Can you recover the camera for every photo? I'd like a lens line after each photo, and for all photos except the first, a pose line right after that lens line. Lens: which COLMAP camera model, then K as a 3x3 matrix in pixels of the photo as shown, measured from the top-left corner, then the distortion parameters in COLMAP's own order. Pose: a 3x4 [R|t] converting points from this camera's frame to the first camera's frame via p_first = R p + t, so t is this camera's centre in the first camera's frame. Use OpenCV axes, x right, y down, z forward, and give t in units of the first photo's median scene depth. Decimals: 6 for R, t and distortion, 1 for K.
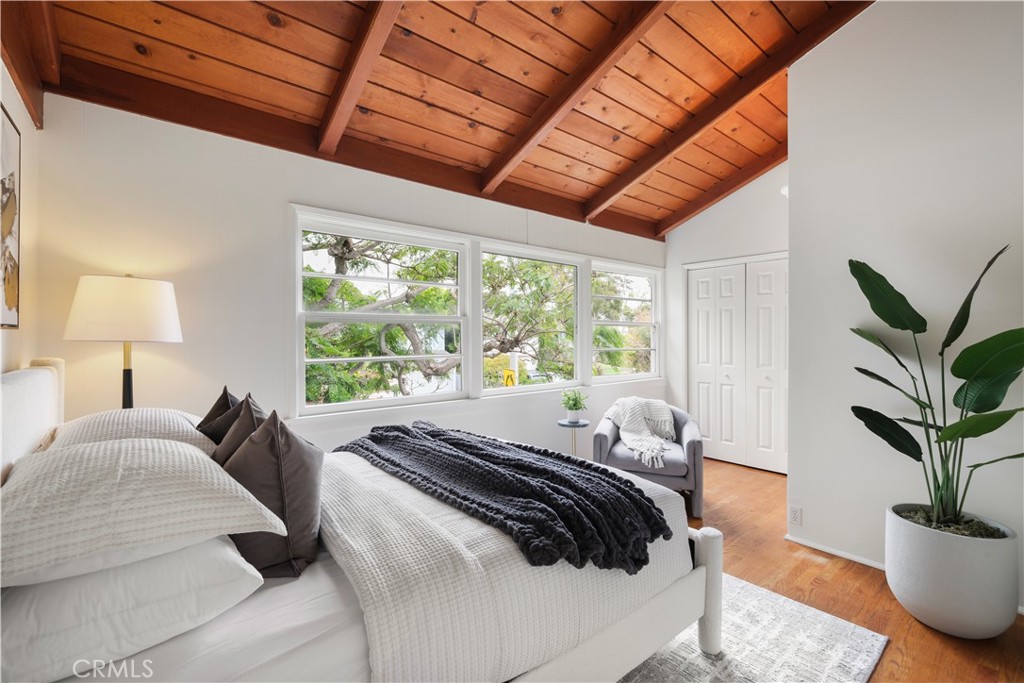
lens RADIAL K [[449.8, 0, 515.5], [0, 449.8, 336.5], [0, 0, 1]] dist [0.004771, -0.000556]
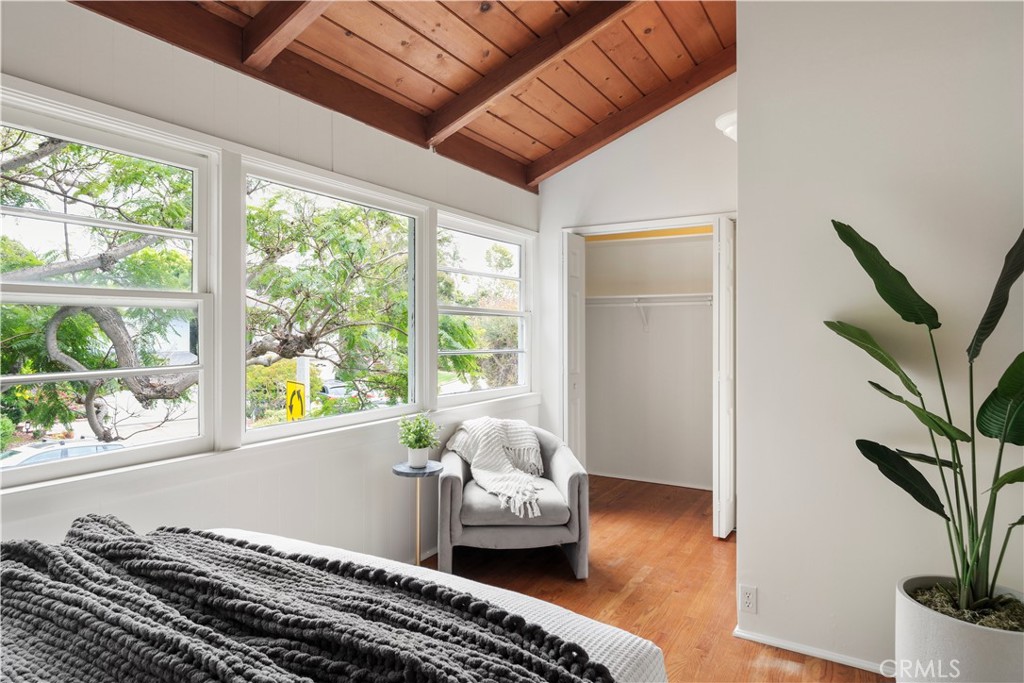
lens RADIAL K [[604.5, 0, 511.7], [0, 604.5, 324.7], [0, 0, 1]] dist [0.000228, 0.000281]
pose [[0.945989, 0.005529, 0.324152, -0.005155], [-0.002086, 0.999938, -0.010965, -0.001042], [-0.324192, 0.009697, 0.945942, 0.178625]]
